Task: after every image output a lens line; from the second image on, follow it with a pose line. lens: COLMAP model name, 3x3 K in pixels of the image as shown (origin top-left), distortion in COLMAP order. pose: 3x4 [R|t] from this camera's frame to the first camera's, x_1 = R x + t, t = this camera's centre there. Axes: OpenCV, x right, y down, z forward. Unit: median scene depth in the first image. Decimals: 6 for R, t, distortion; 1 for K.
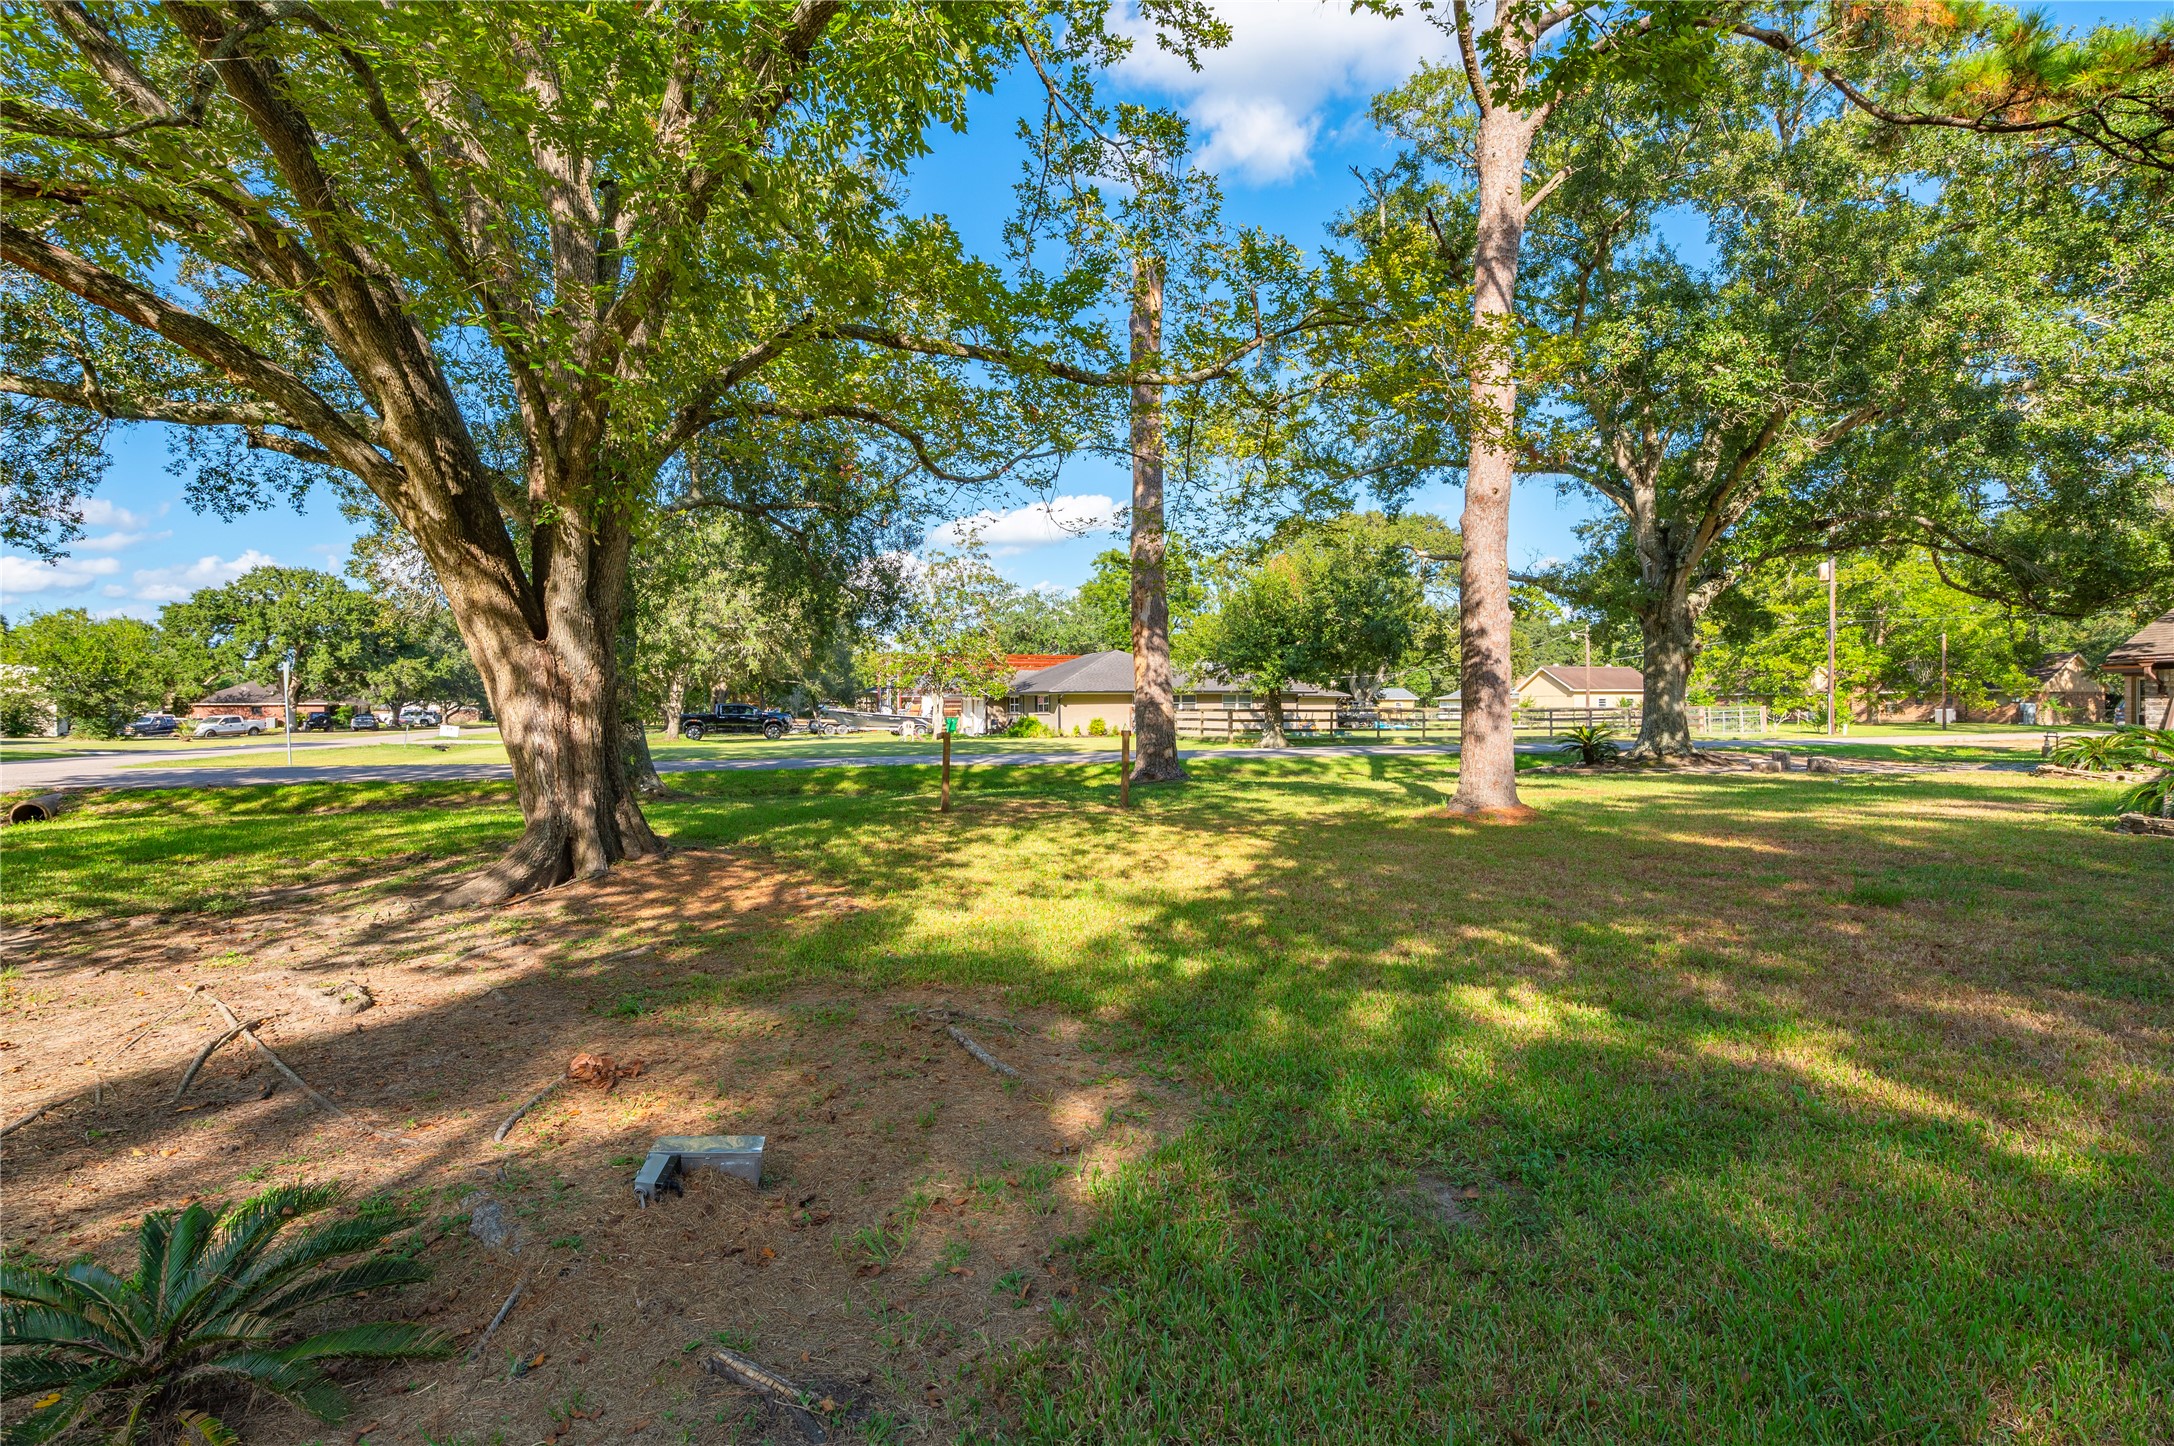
lens RADIAL K [[1059.1, 0, 1089.7], [0, 1059.1, 710.9], [0, 0, 1]] dist [-0.005231, 0.000046]
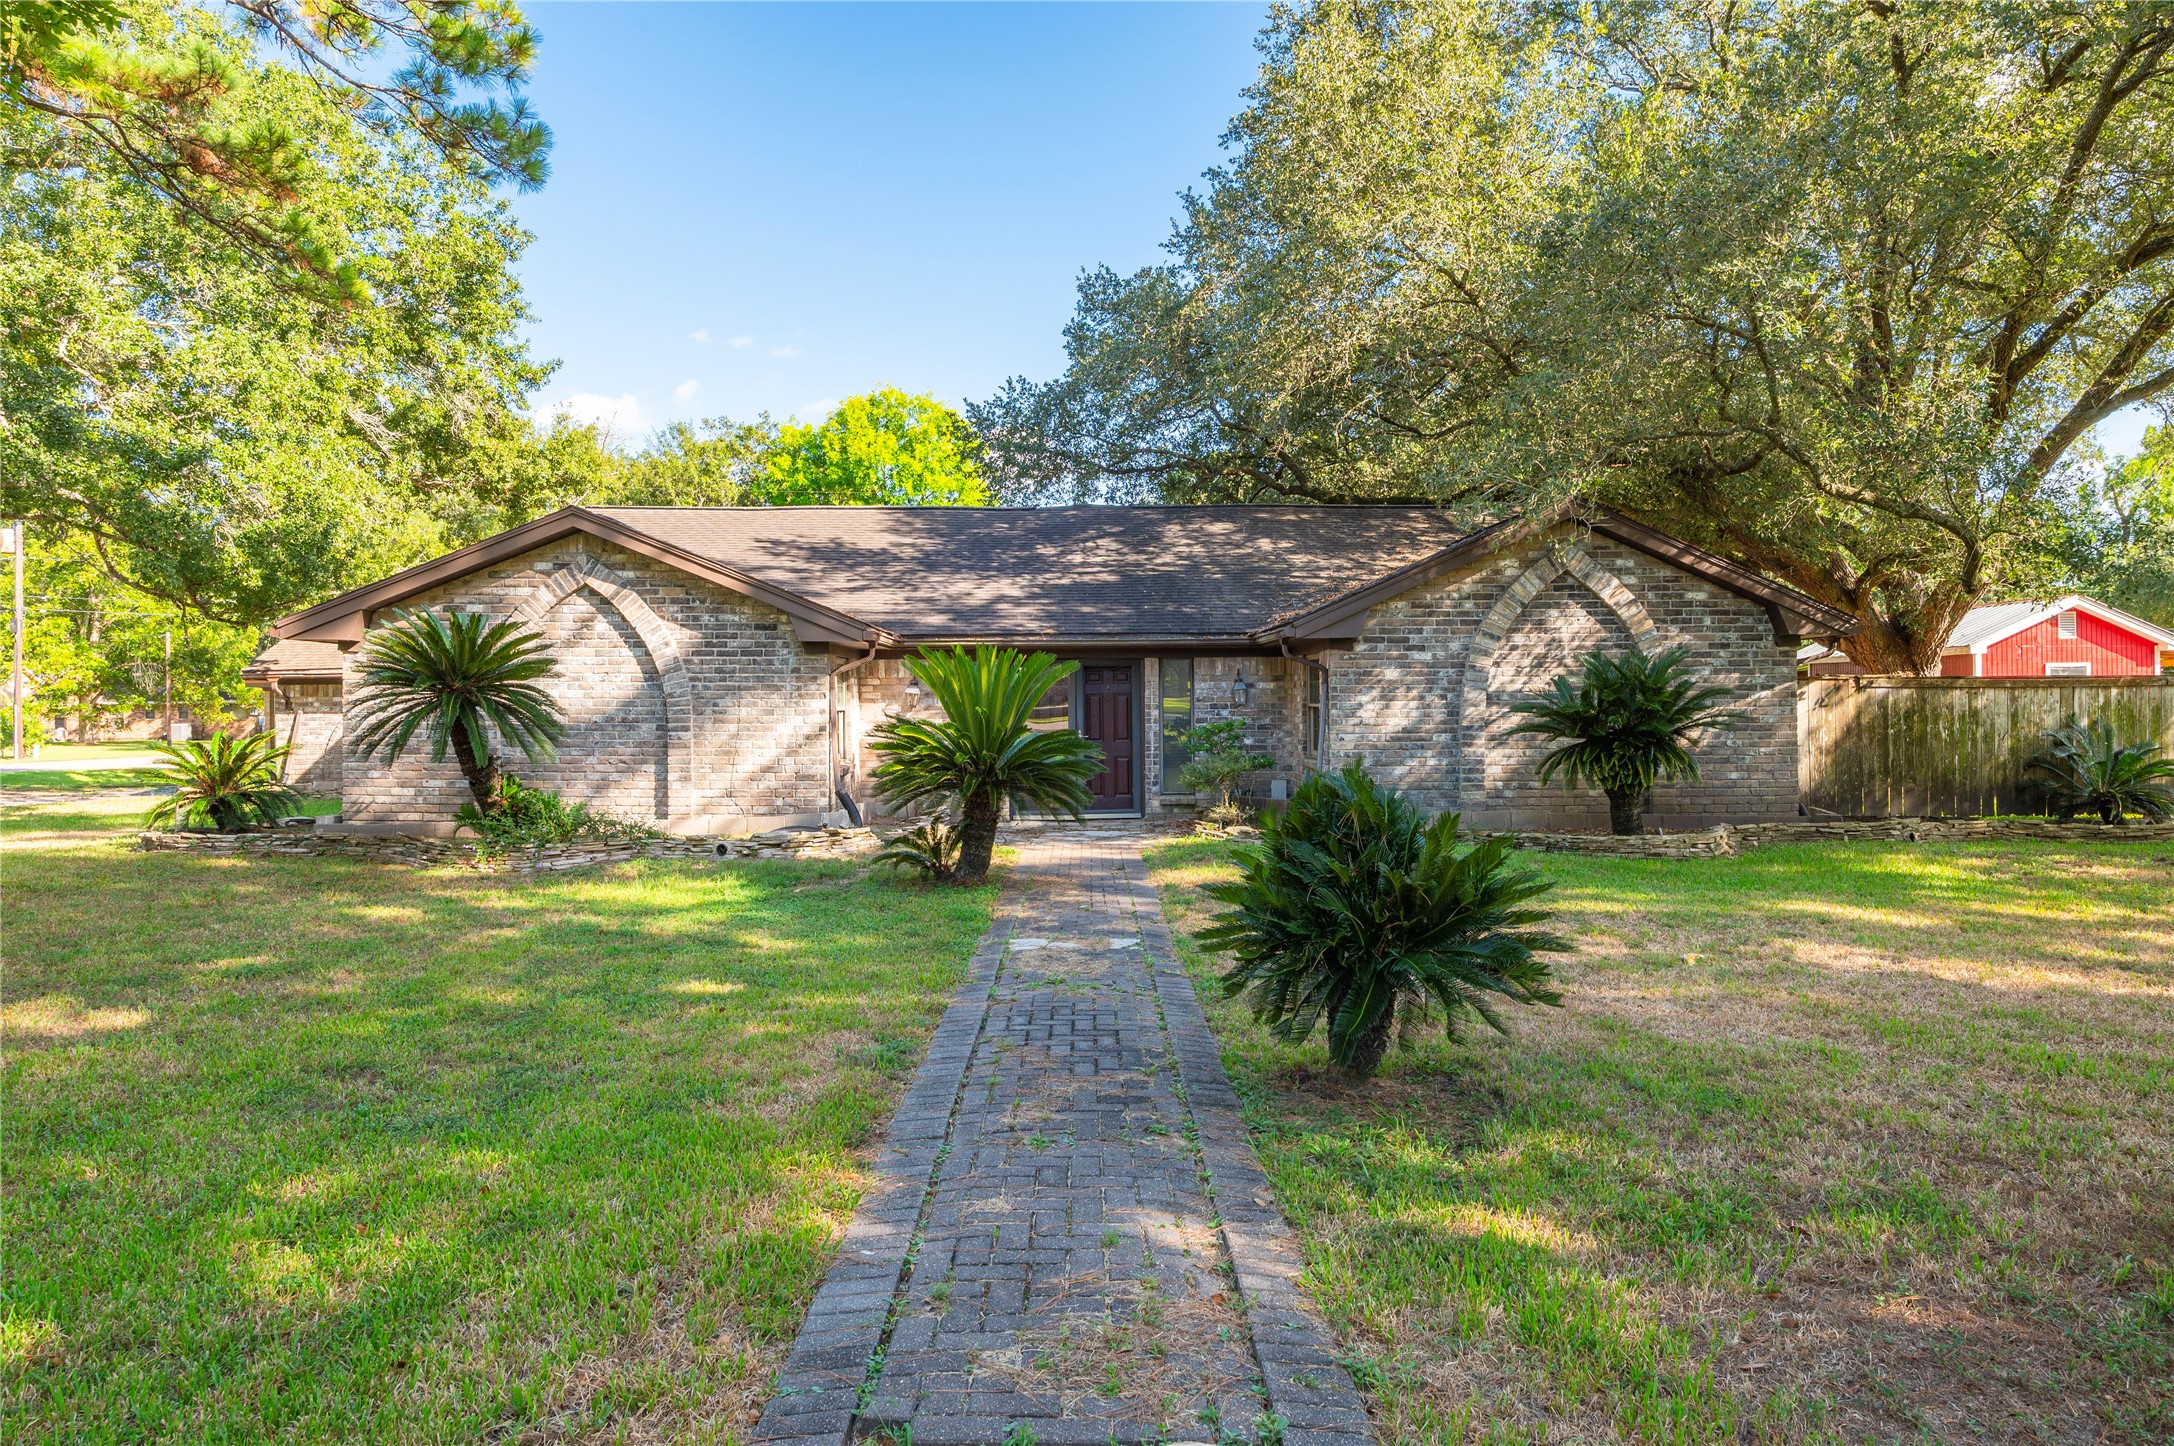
lens RADIAL K [[1433.4, 0, 1090.8], [0, 1433.4, 712.3], [0, 0, 1]] dist [0.003004, -0.001595]
pose [[0.336506, 0.002870, 0.941677, -0.000946], [0.006486, 0.999965, -0.005366, -0.000884], [-0.941659, 0.007913, 0.336476, -0.081333]]
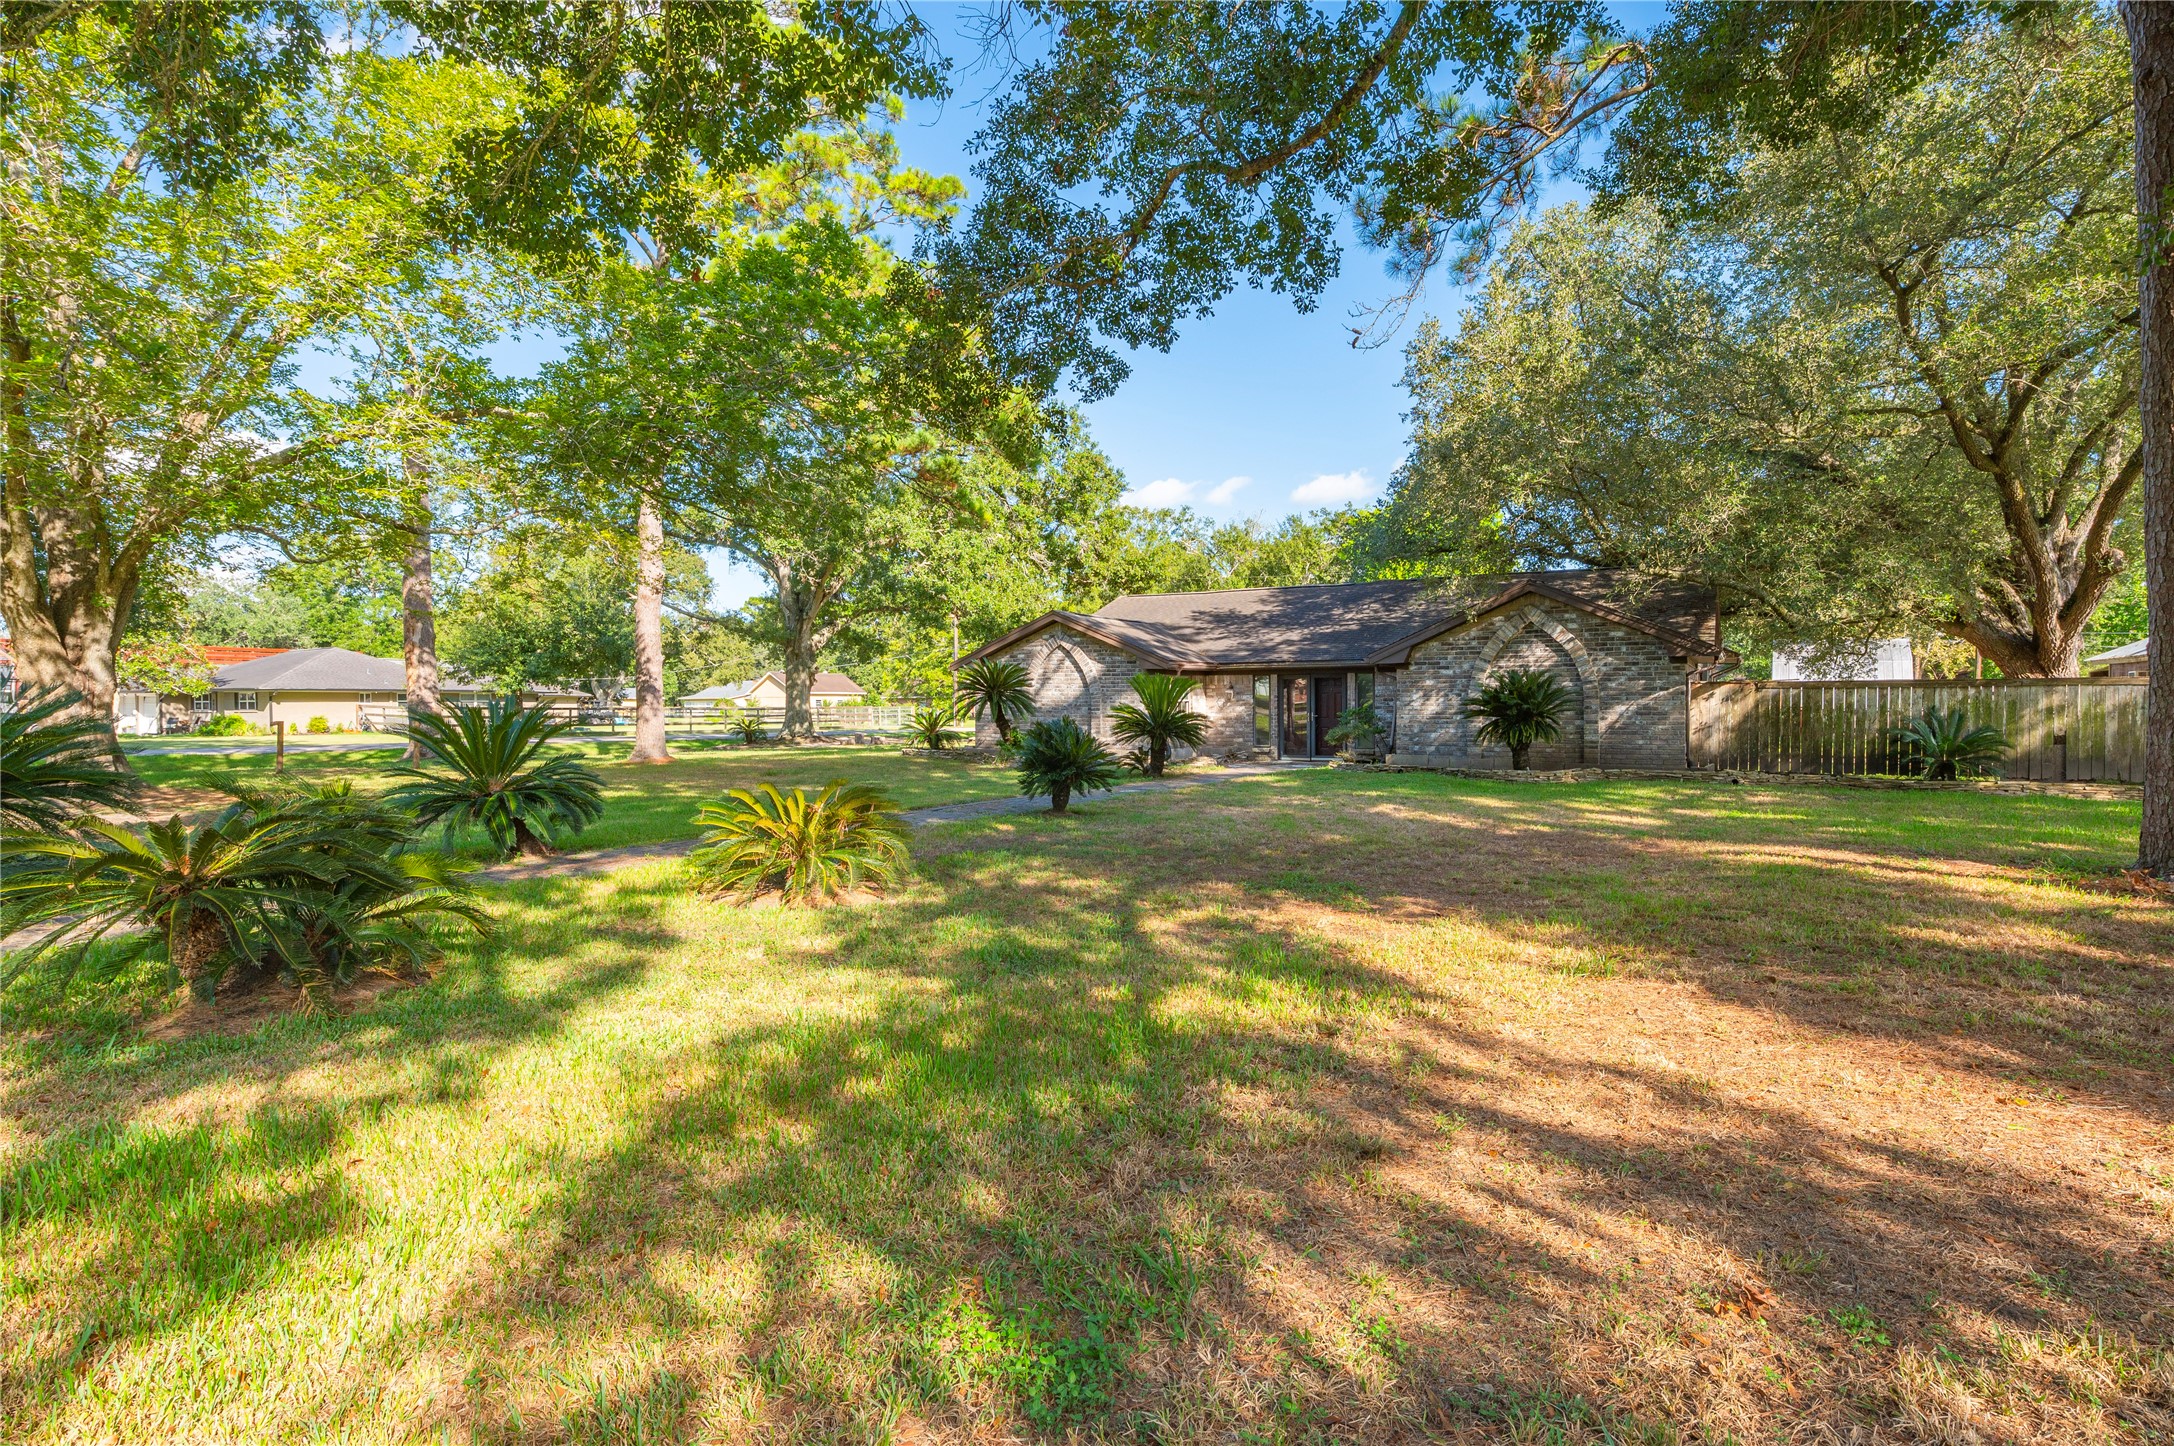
lens RADIAL K [[1094.7, 0, 1096.9], [0, 1094.7, 729.7], [0, 0, 1]] dist [0.006910, -0.000069]
pose [[0.785873, -0.009441, 0.618316, -0.071561], [-0.001245, 0.999857, 0.016849, 0.001653], [-0.618387, -0.014010, 0.785749, -0.350166]]
